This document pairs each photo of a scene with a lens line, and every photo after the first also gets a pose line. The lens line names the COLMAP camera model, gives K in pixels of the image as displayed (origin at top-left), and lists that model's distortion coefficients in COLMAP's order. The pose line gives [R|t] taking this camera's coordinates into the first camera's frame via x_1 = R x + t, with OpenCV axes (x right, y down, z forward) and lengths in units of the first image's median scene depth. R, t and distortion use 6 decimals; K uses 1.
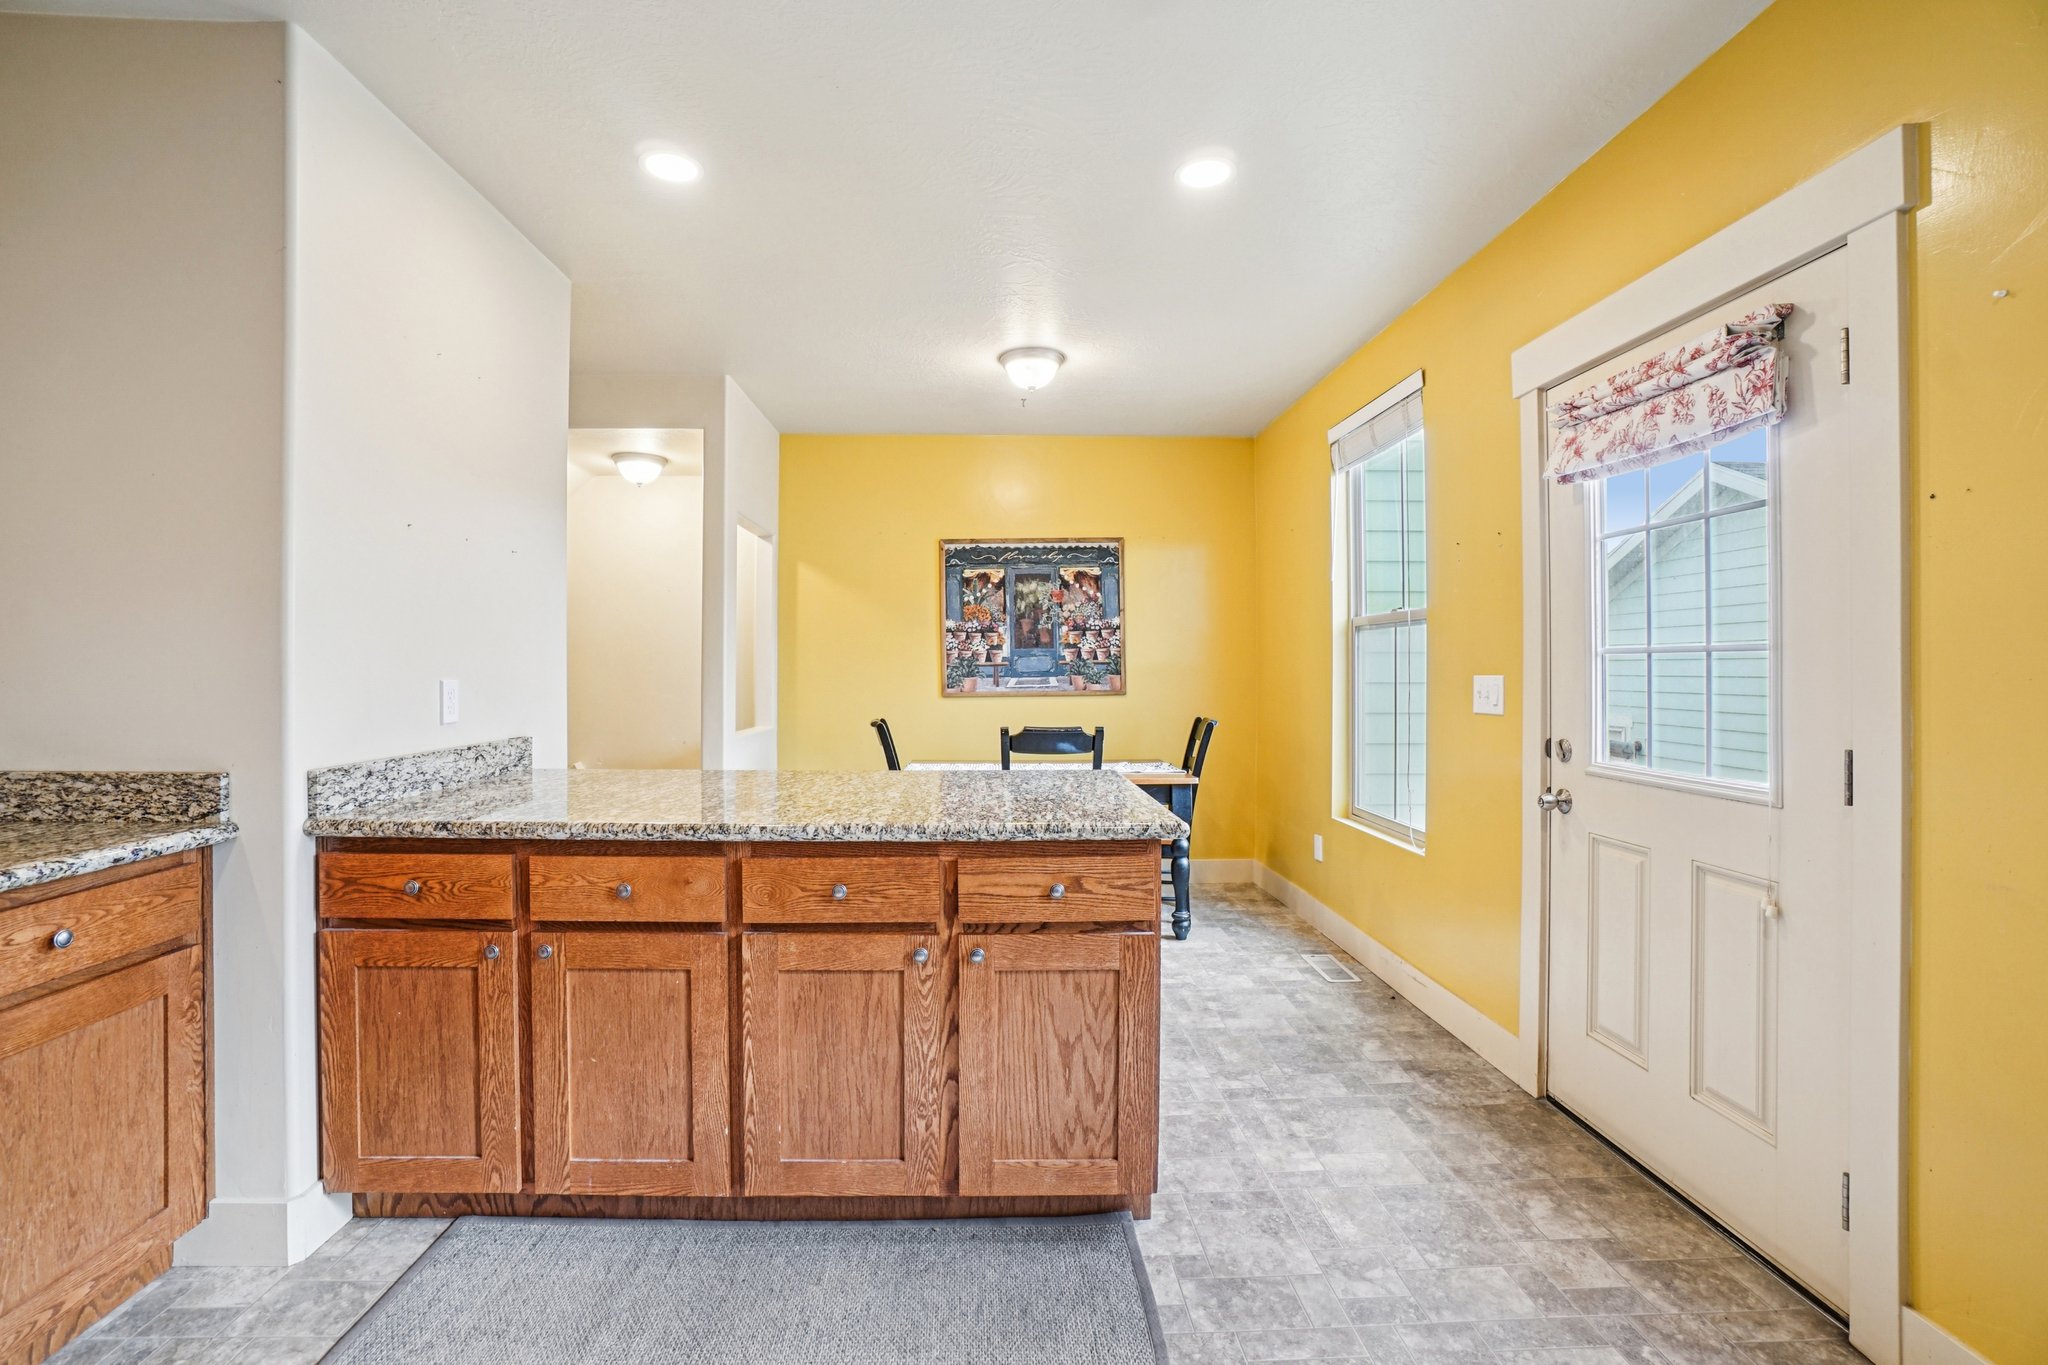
lens RADIAL K [[934.7, 0, 1023.5], [0, 934.7, 672.0], [0, 0, 1]] dist [0.001106, 0.000934]
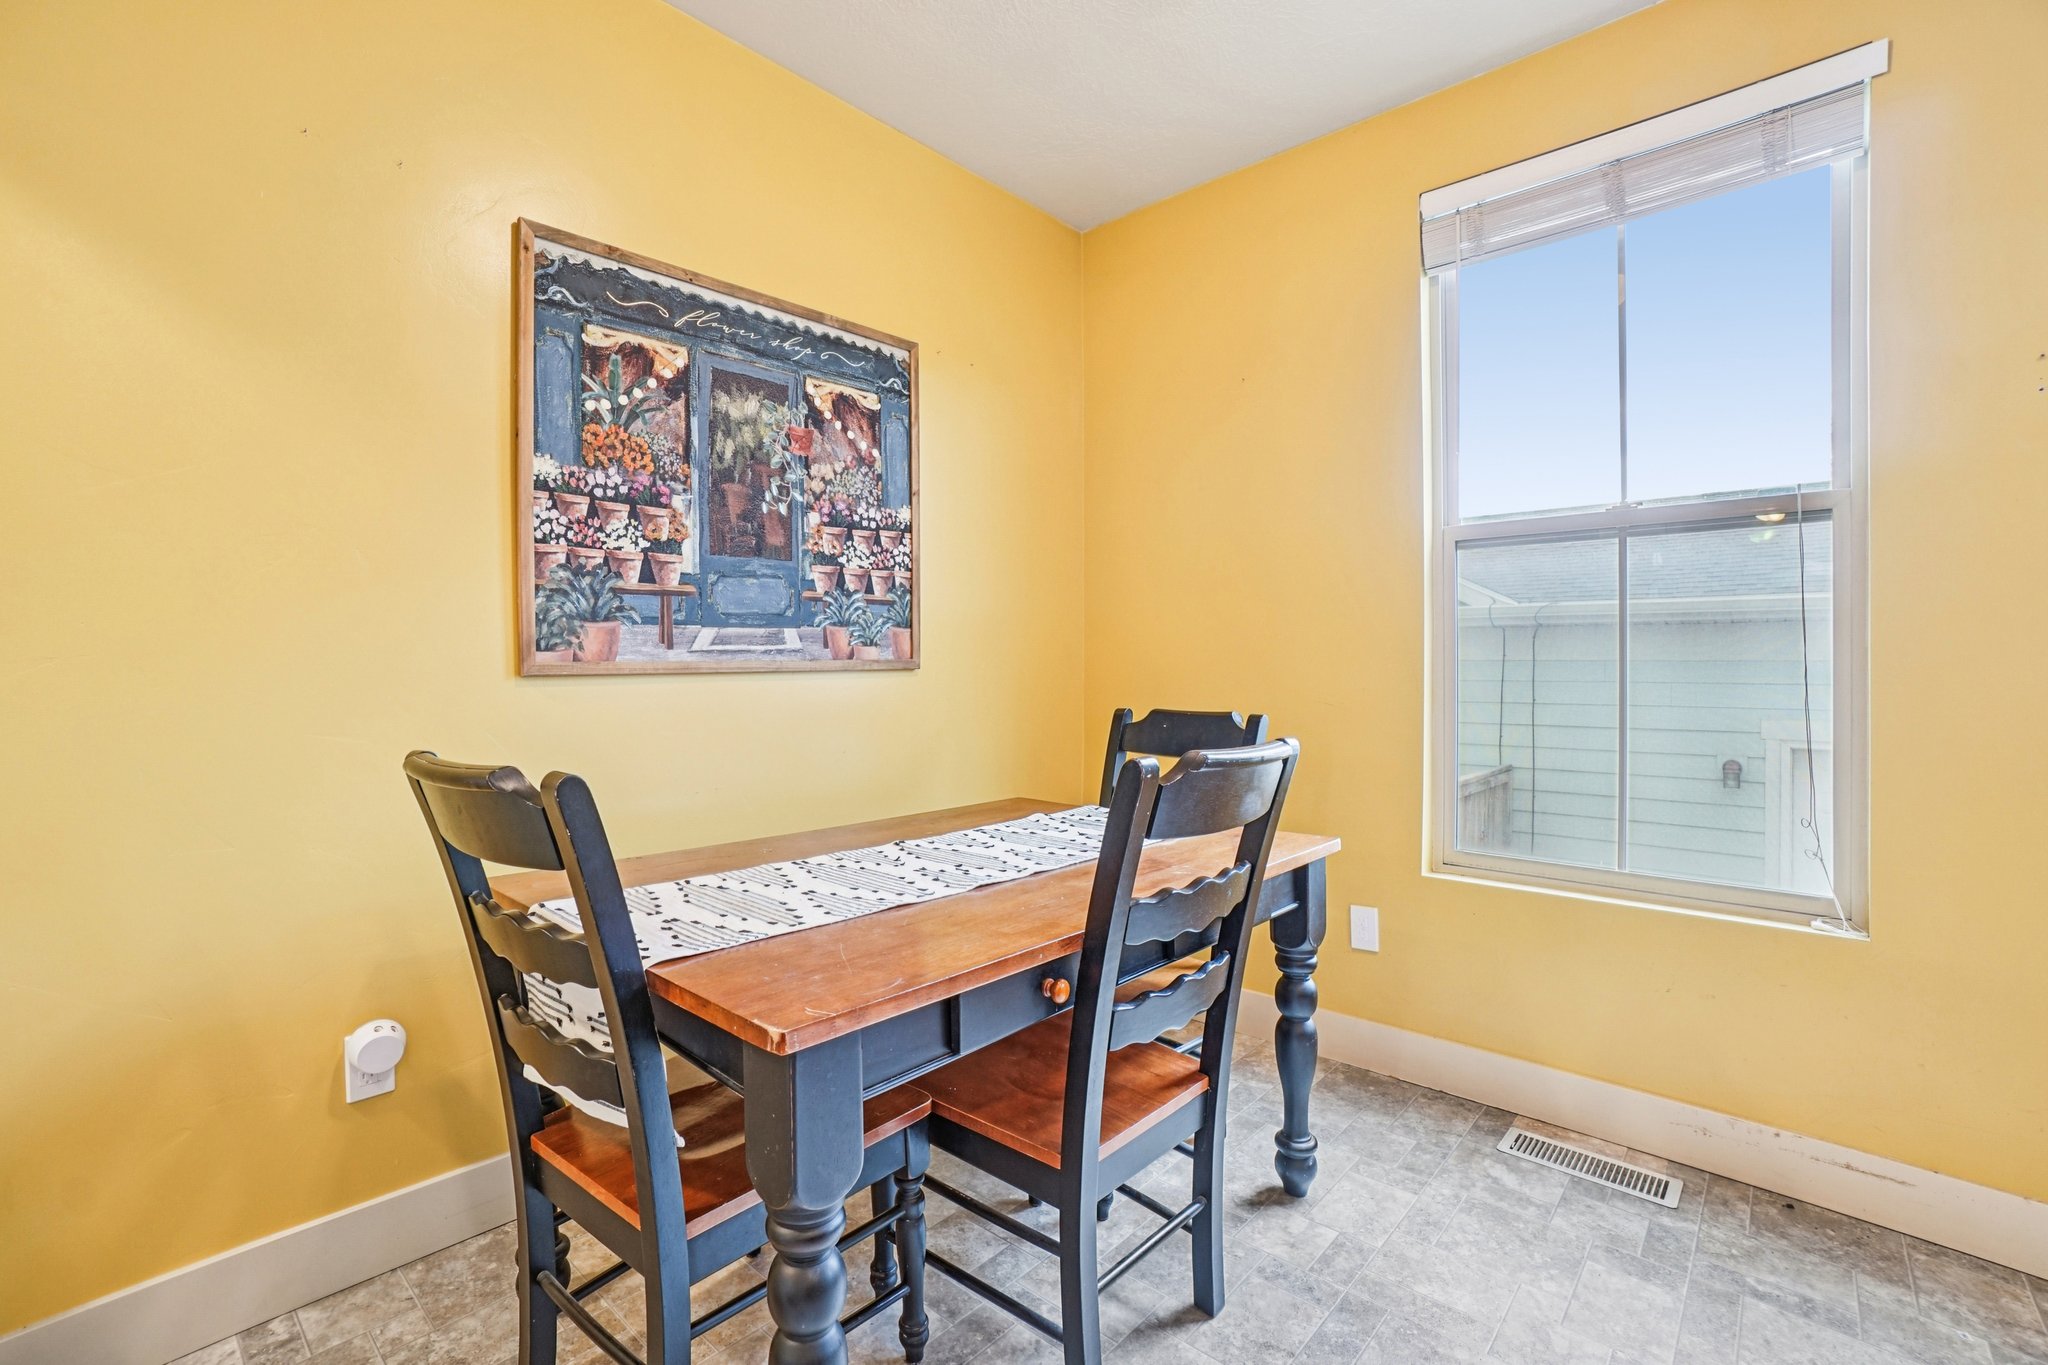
lens RADIAL K [[934.7, 0, 967.0], [0, 934.7, 654.7], [0, 0, 1]] dist [0.001106, 0.000934]
pose [[0.702584, 0.011916, 0.711501, -0.215793], [0.008751, 0.999640, -0.025383, 0.029051], [-0.711547, 0.024060, 0.702227, 0.644122]]
